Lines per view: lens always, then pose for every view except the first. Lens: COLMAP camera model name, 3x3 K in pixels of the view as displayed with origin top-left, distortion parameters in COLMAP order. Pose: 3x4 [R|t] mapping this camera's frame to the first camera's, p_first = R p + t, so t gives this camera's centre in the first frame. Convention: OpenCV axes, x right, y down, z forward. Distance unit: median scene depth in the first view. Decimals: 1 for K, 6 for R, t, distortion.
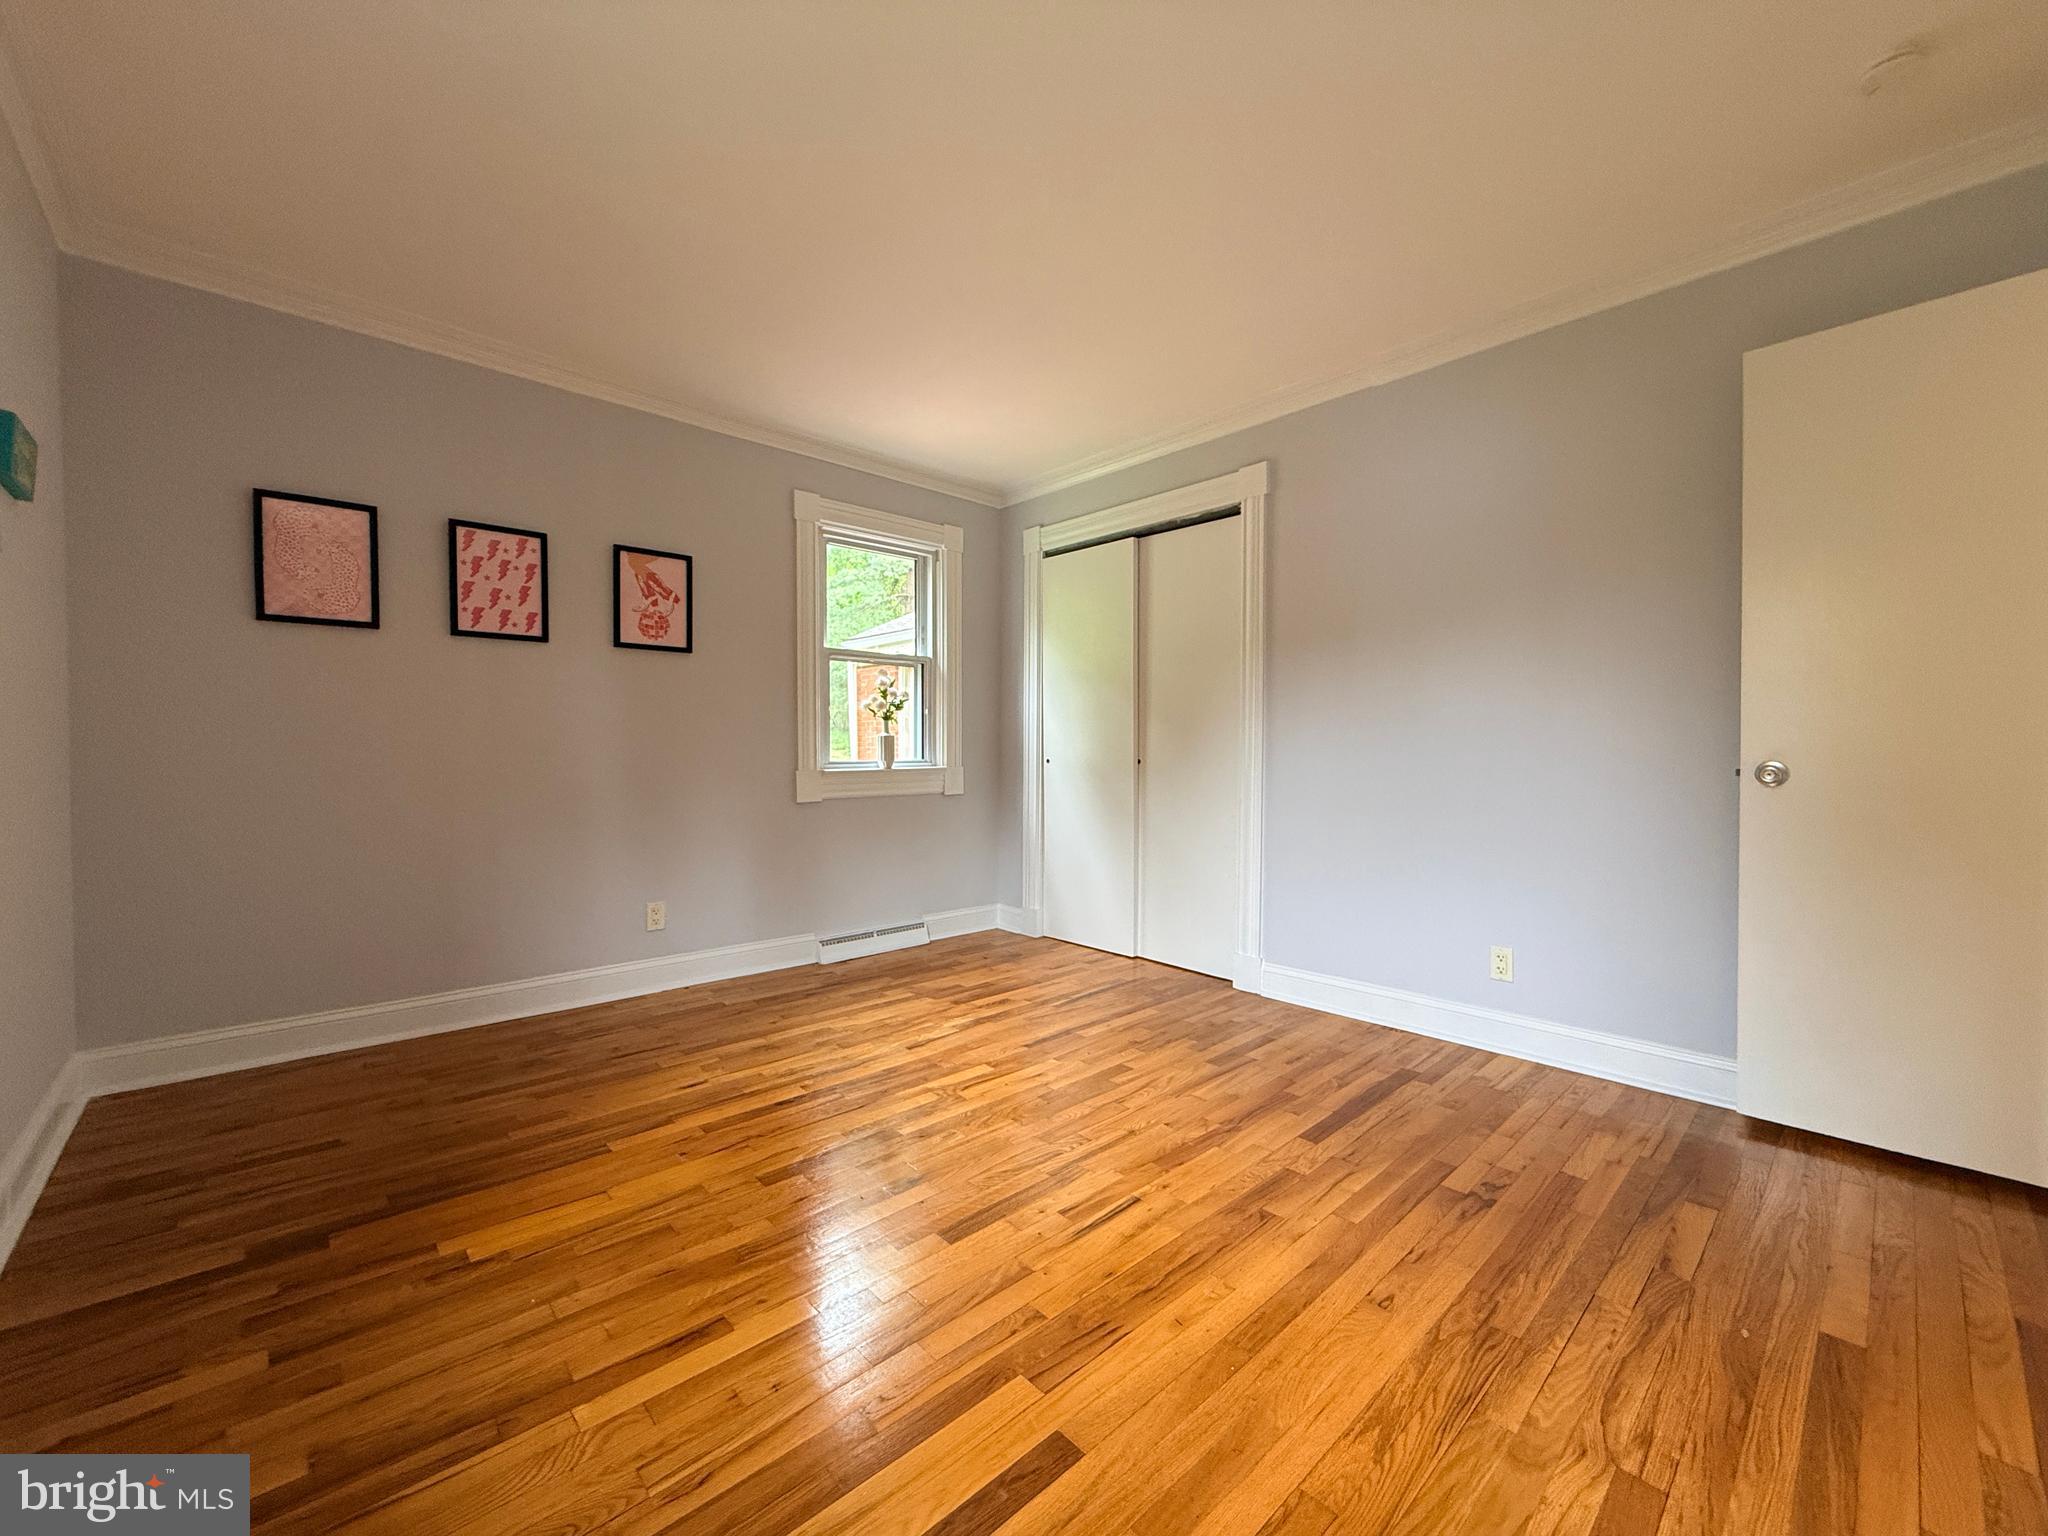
lens RADIAL K [[813.6, 0, 1017.8], [0, 813.6, 763.6], [0, 0, 1]] dist [-0.000755, -0.000053]
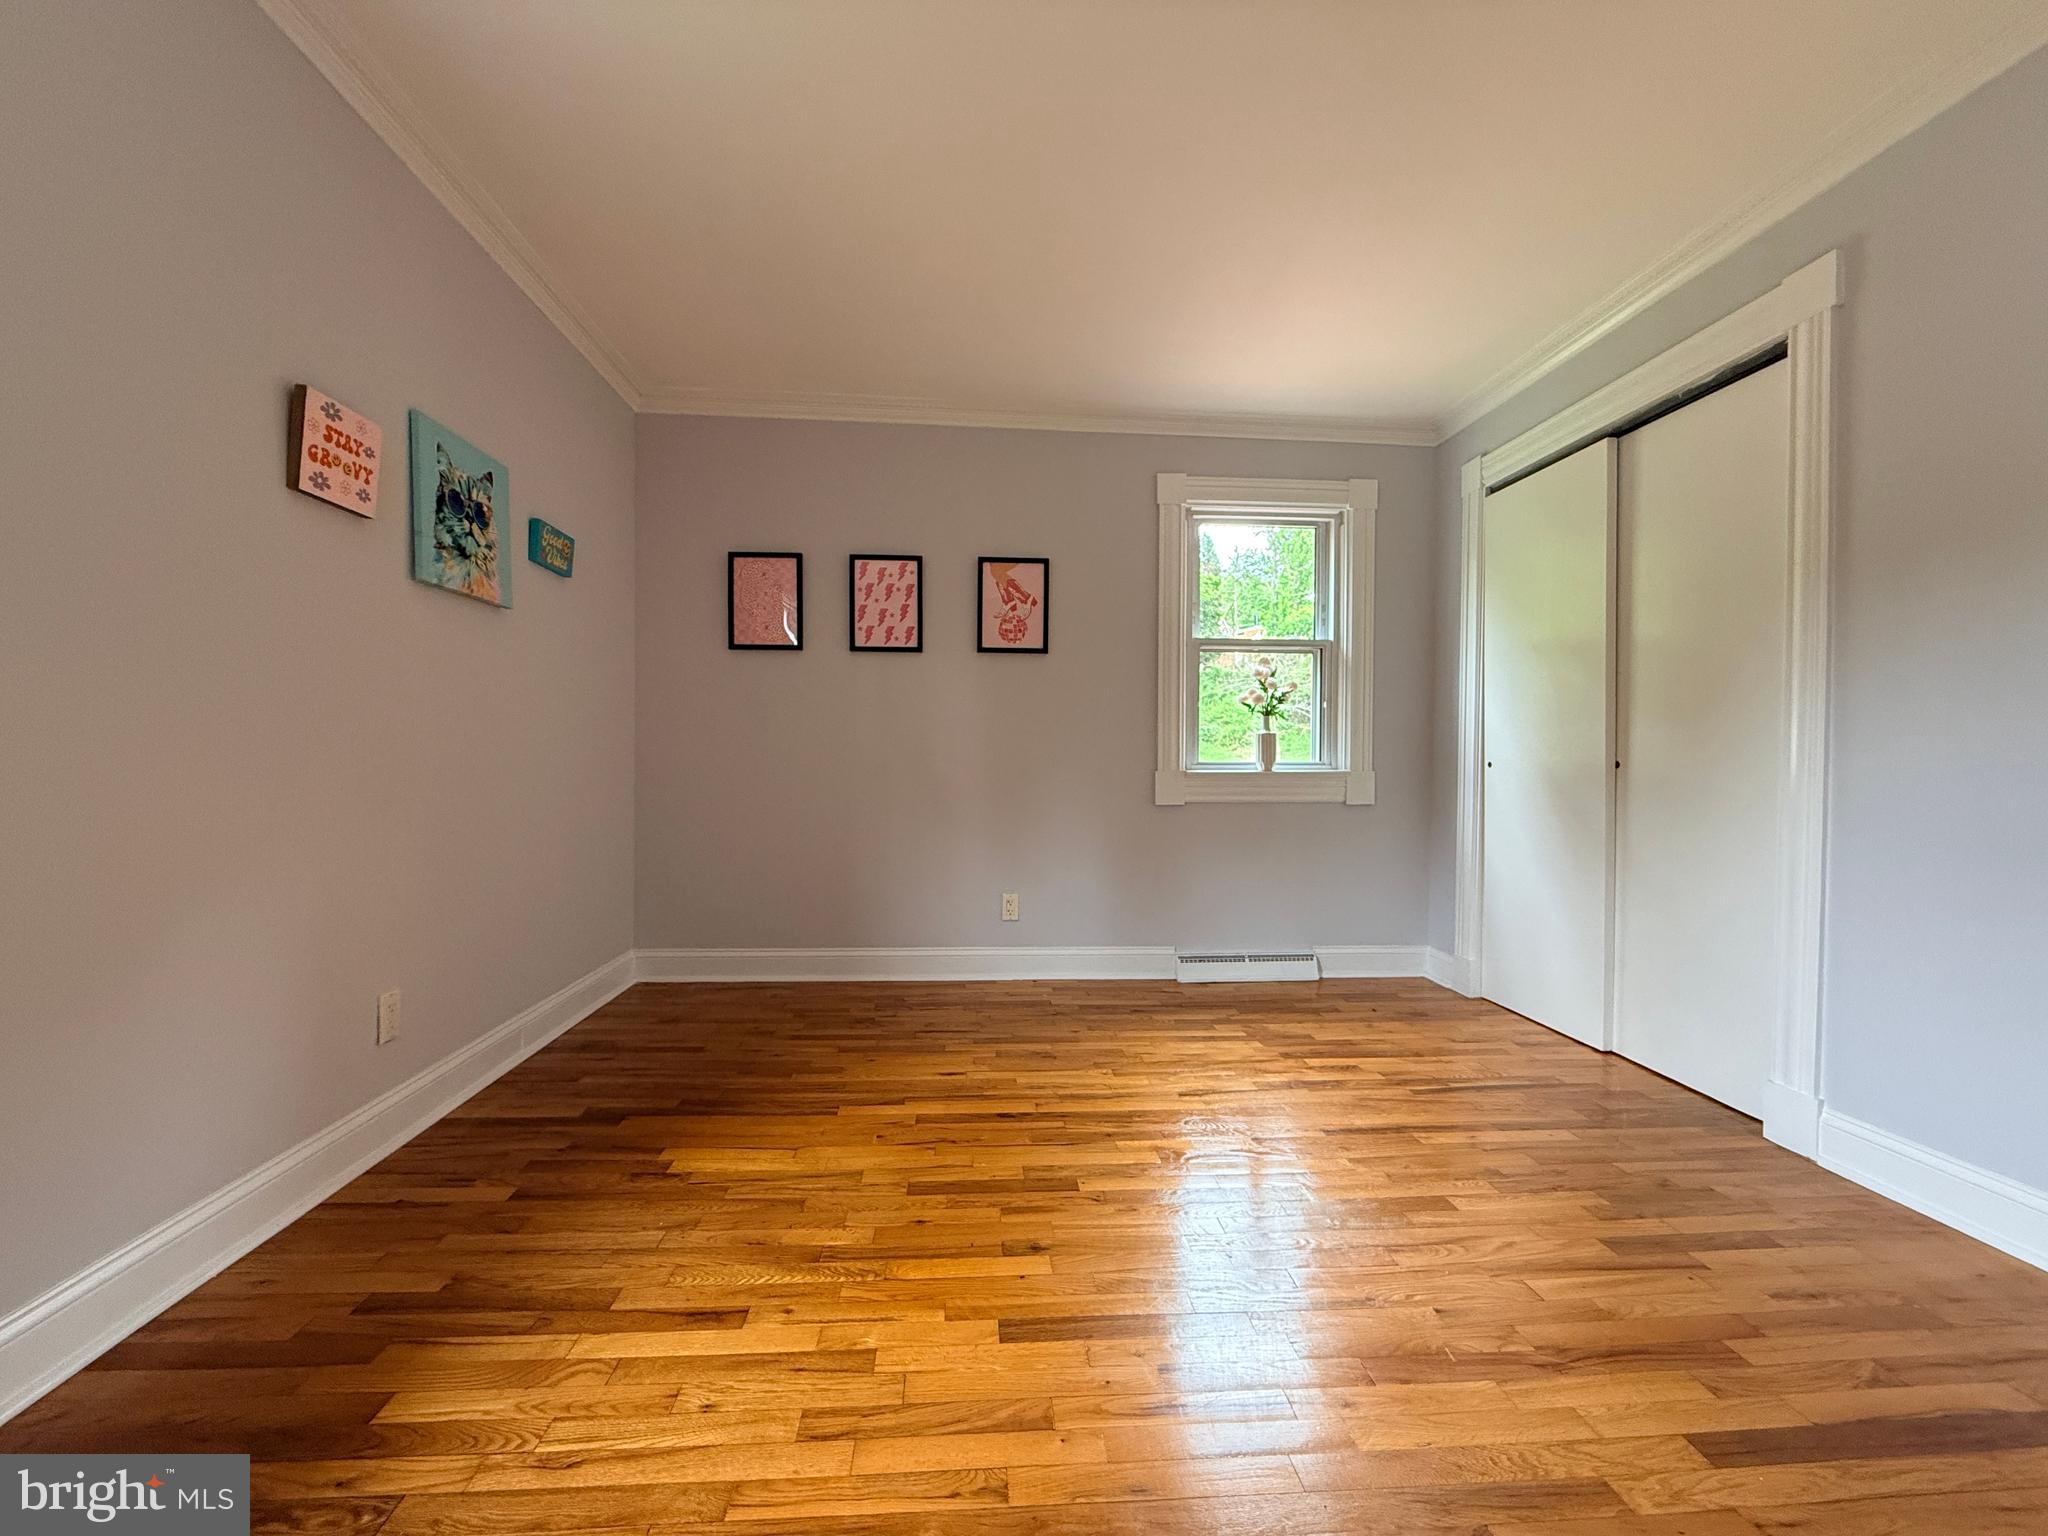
lens RADIAL K [[813.6, 0, 1017.8], [0, 813.6, 763.6], [0, 0, 1]] dist [-0.000755, -0.000053]
pose [[0.783540, 0.006855, -0.621304, 0.223106], [-0.016623, 0.999812, -0.009933, 0.014608], [0.621119, 0.018111, 0.783507, 0.194743]]
